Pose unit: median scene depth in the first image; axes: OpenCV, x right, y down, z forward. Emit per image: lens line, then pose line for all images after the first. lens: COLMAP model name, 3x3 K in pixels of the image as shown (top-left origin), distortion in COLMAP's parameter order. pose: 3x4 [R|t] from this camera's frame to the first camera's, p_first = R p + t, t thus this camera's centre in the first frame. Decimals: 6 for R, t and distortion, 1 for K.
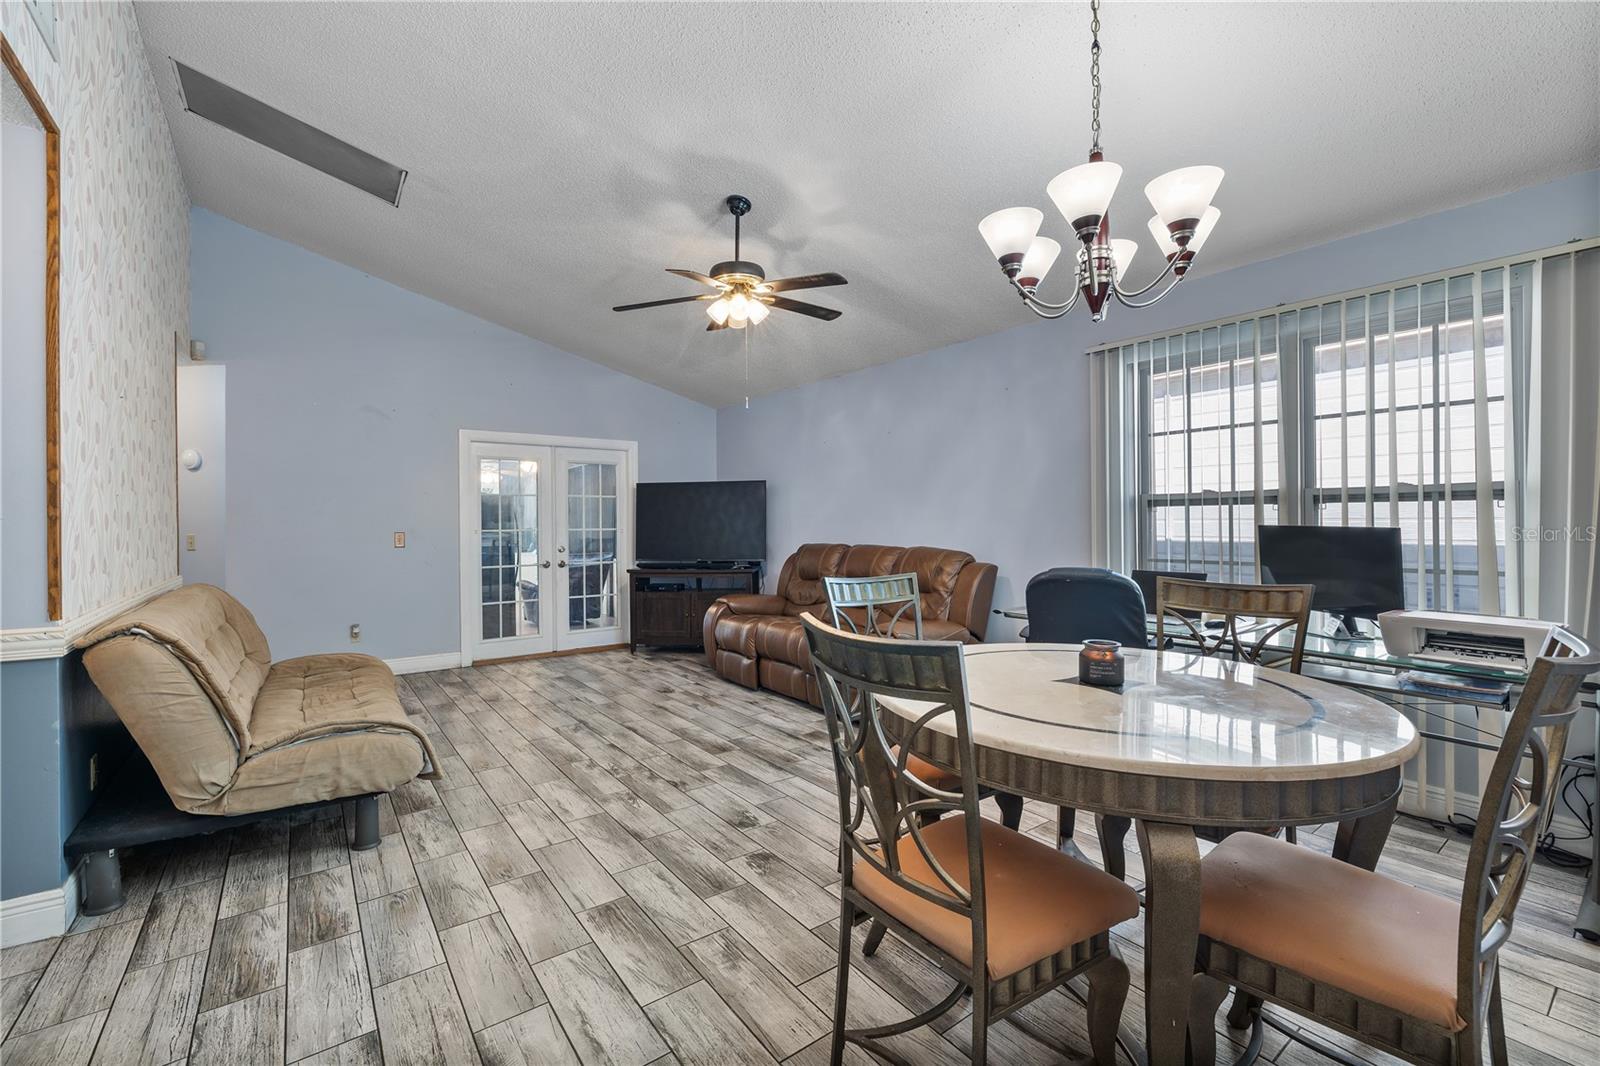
lens RADIAL K [[676.6, 0, 795.0], [0, 676.6, 523.9], [0, 0, 1]] dist [0.000912, 0.000058]
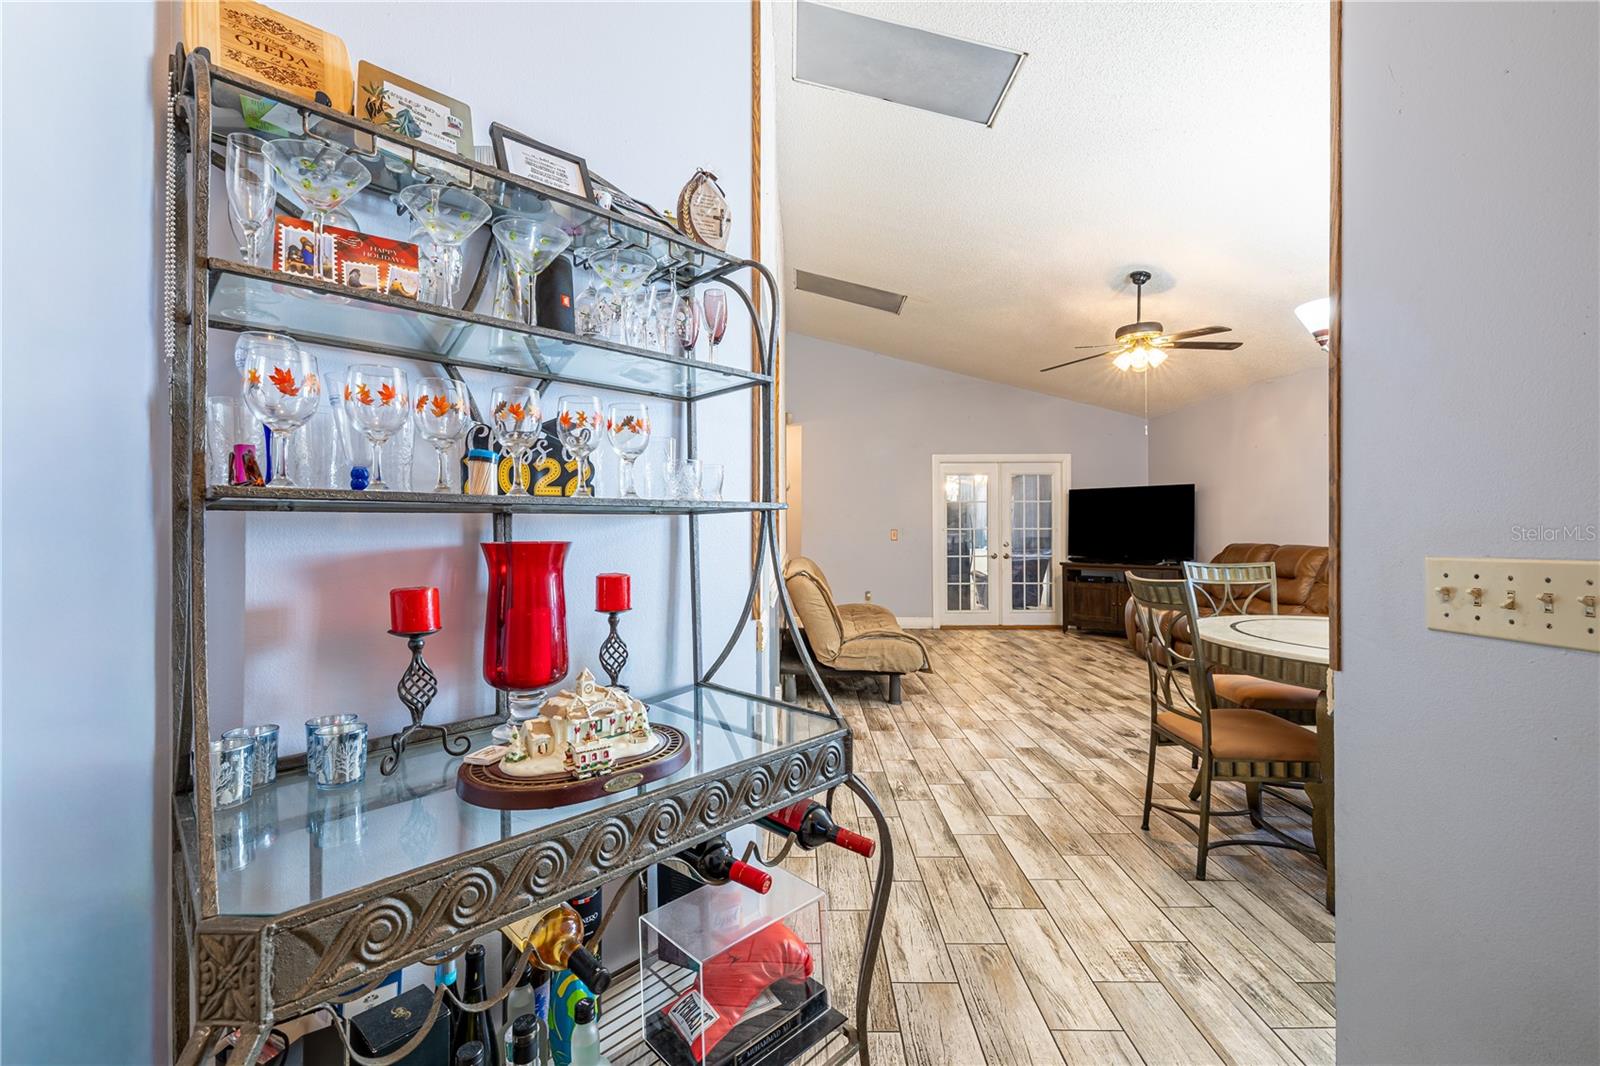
lens RADIAL K [[676.6, 0, 795.0], [0, 676.6, 523.9], [0, 0, 1]] dist [0.000912, 0.000058]
pose [[0.802156, 0.002863, -0.597107, 0.155413], [-0.003778, 0.999993, -0.000281, 0.002074], [0.597102, 0.002481, 0.802161, -0.413897]]
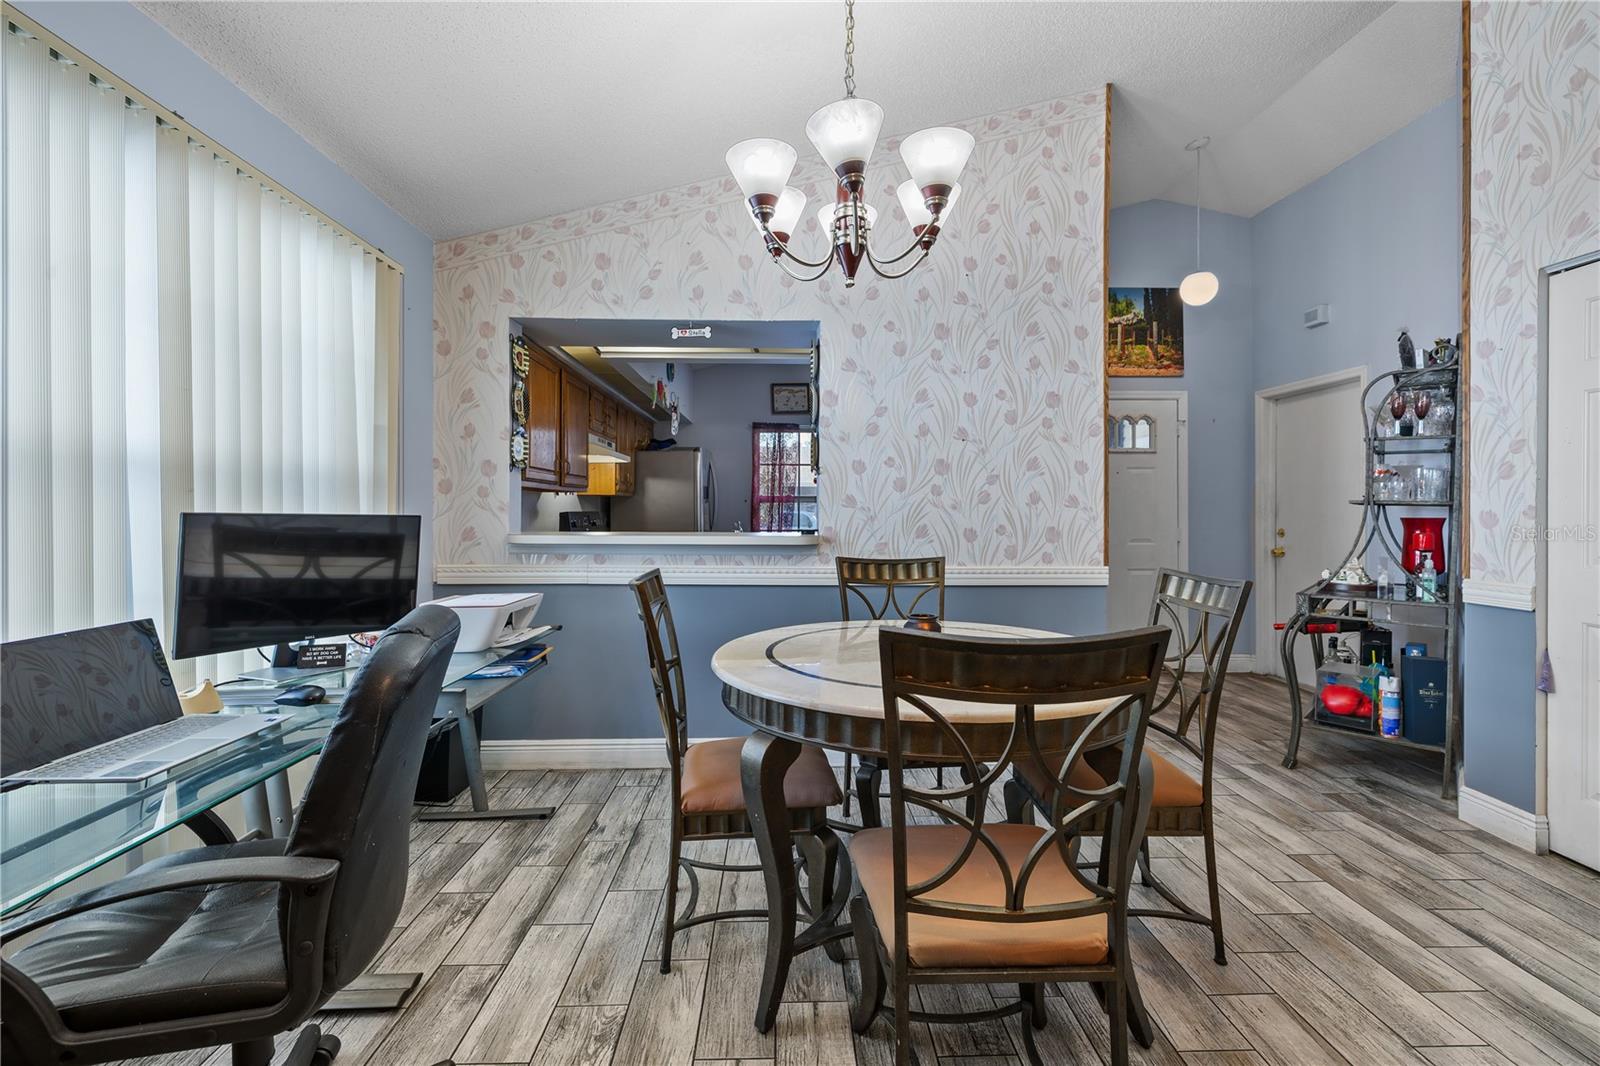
lens RADIAL K [[686.3, 0, 796.3], [0, 686.3, 508.6], [0, 0, 1]] dist [0.002337, 0.000168]
pose [[-0.818387, 0.006195, 0.574634, -0.012747], [0.002056, 0.999967, -0.007853, 0.004984], [-0.574664, -0.005245, -0.818373, 0.981456]]
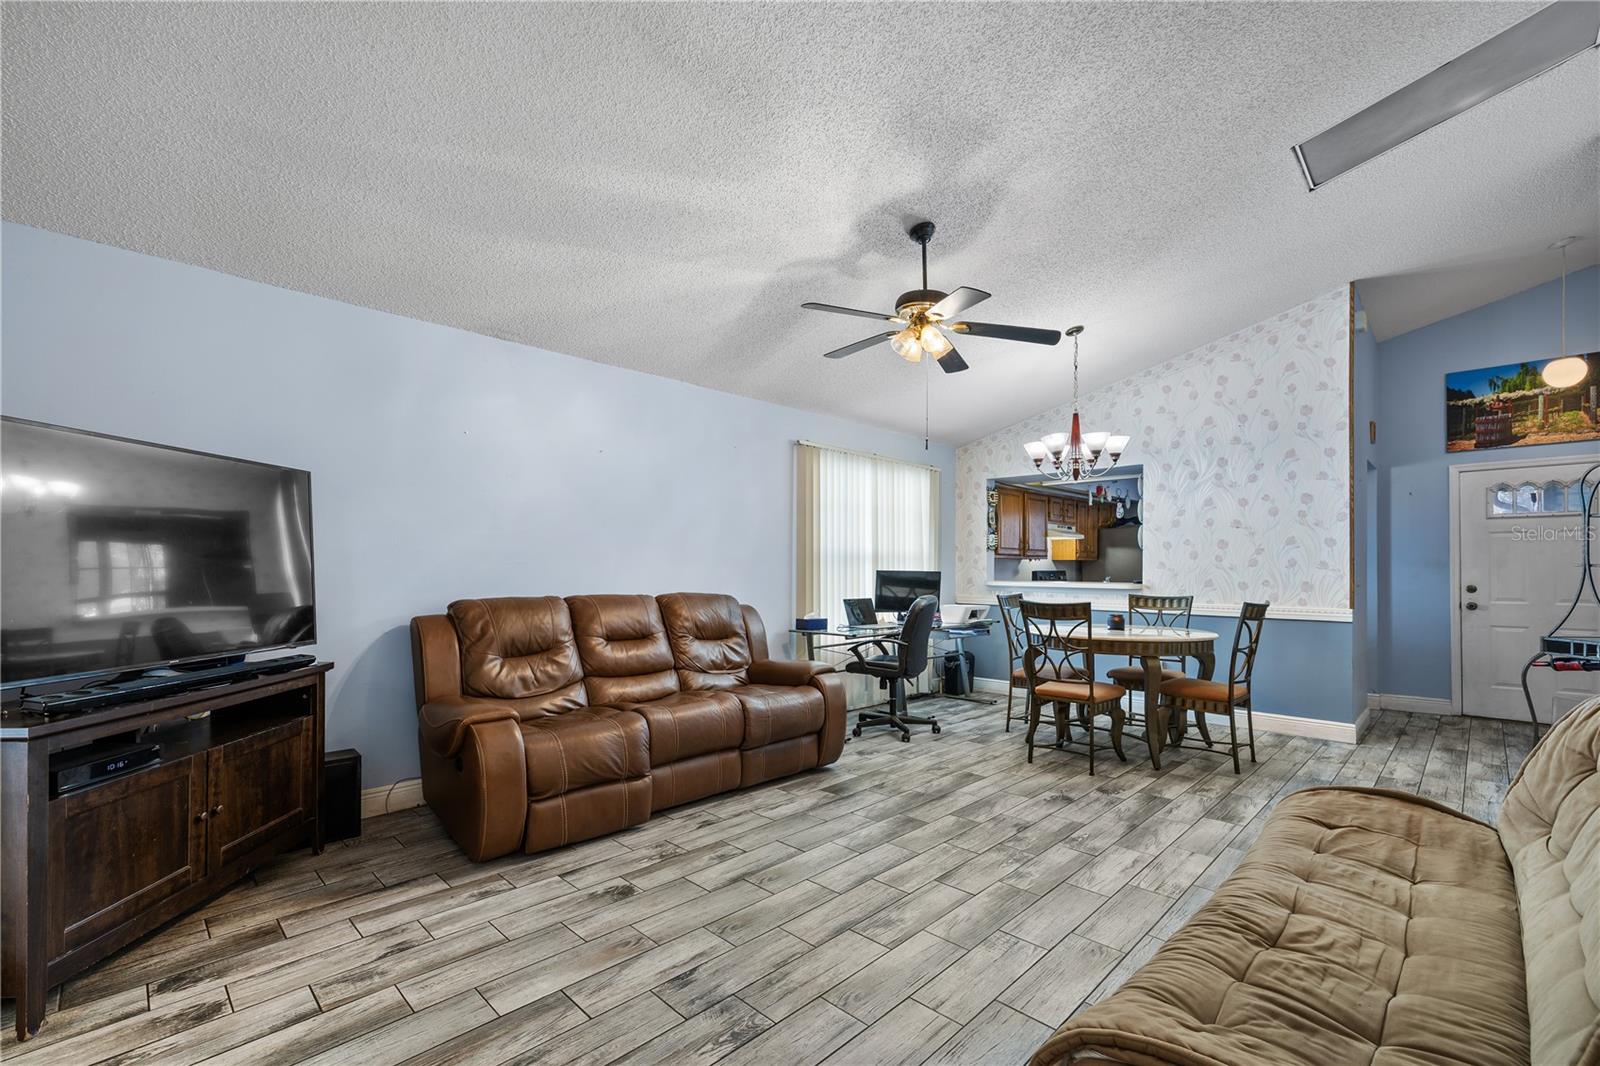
lens RADIAL K [[694.1, 0, 794.6], [0, 694.1, 560.2], [0, 0, 1]] dist [0.001712, 0.000159]
pose [[-0.152685, 0.015180, 0.988158, -0.976854], [-0.004363, 0.999862, -0.016034, 0.006416], [-0.988265, -0.006759, -0.152598, 1.273820]]
